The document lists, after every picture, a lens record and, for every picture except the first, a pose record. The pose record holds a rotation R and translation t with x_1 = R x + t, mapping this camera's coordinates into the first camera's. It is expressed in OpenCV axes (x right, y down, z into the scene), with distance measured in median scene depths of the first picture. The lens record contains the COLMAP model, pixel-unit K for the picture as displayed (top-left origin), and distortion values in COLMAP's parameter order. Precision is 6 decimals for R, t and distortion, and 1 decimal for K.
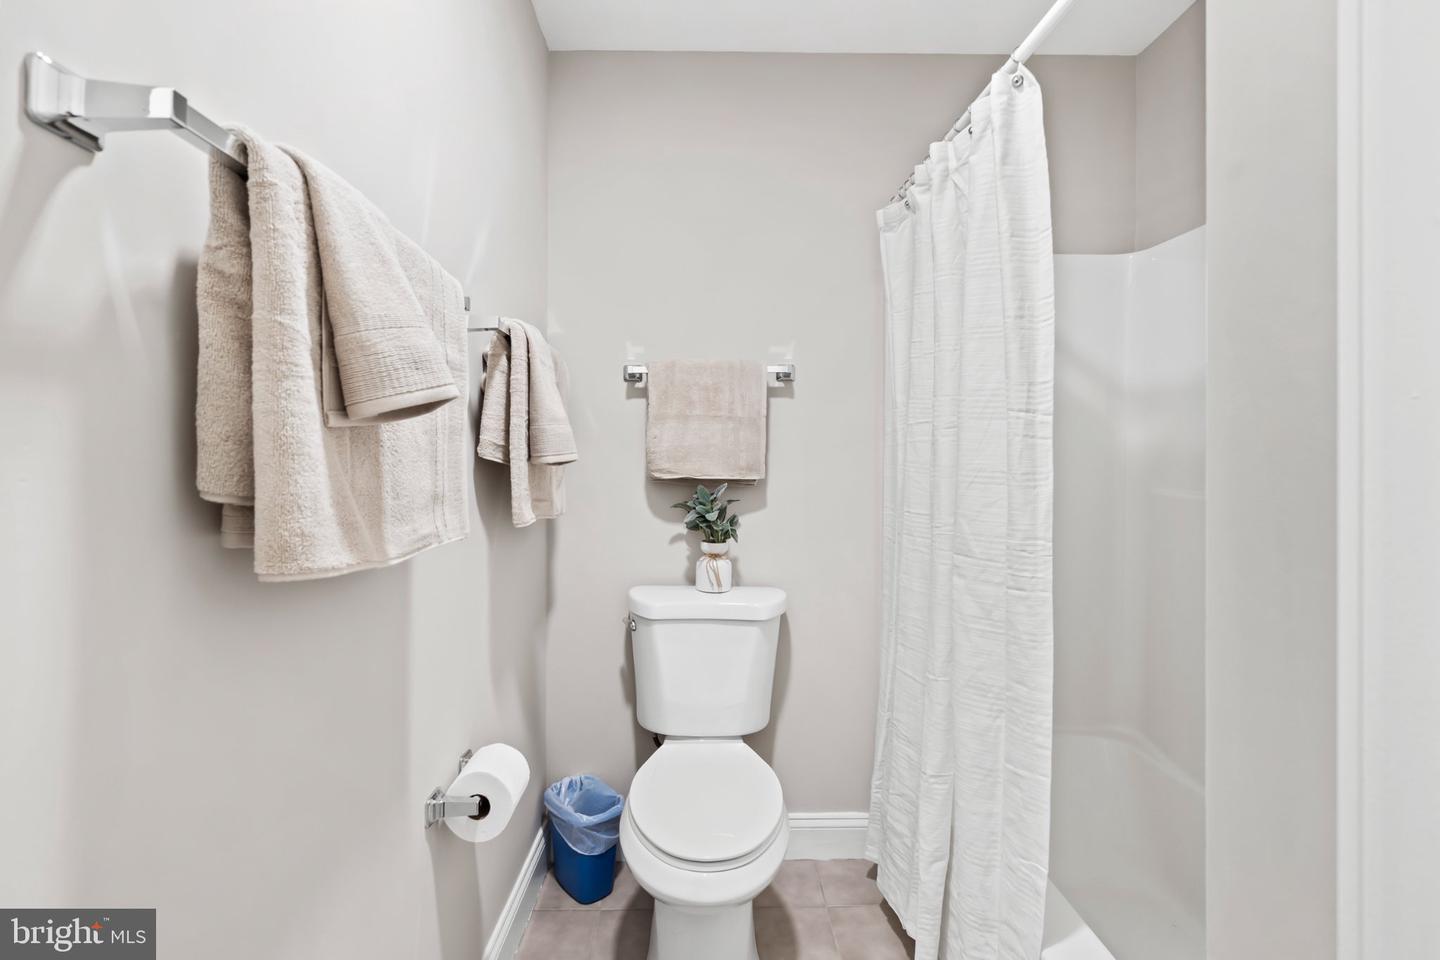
lens RADIAL K [[665.0, 0, 718.8], [0, 665.0, 470.9], [0, 0, 1]] dist [-0.004229, 0.001030]
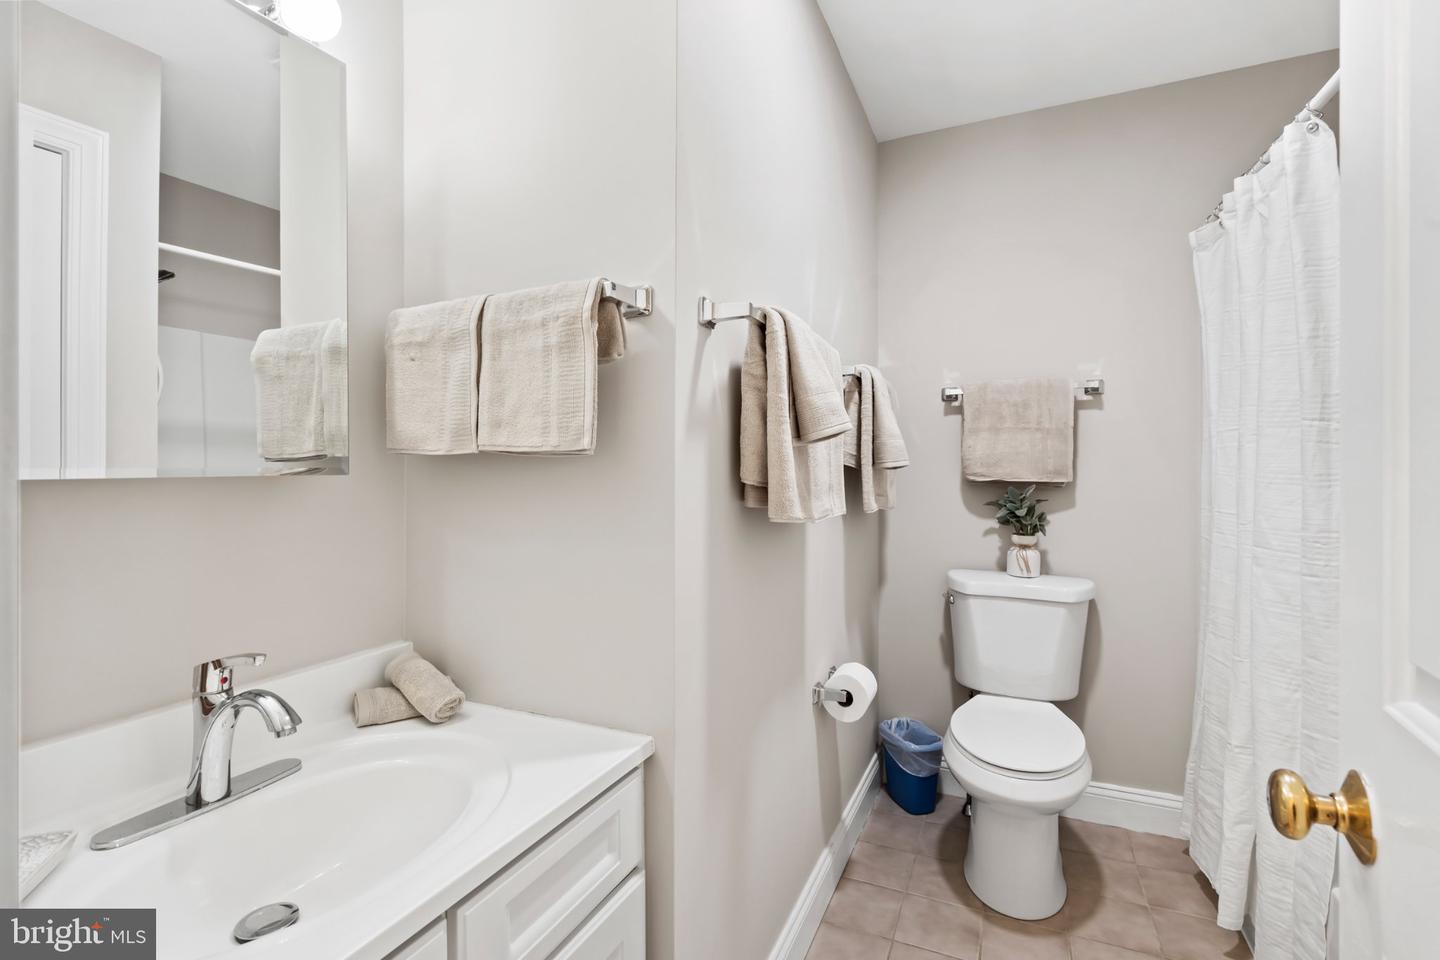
lens RADIAL K [[665.0, 0, 708.3], [0, 665.0, 460.2], [0, 0, 1]] dist [-0.004229, 0.001030]
pose [[0.893998, -0.007470, -0.448009, 0.028883], [-0.005638, 0.999594, -0.027916, 0.013803], [0.448035, 0.027483, 0.893593, -0.404594]]
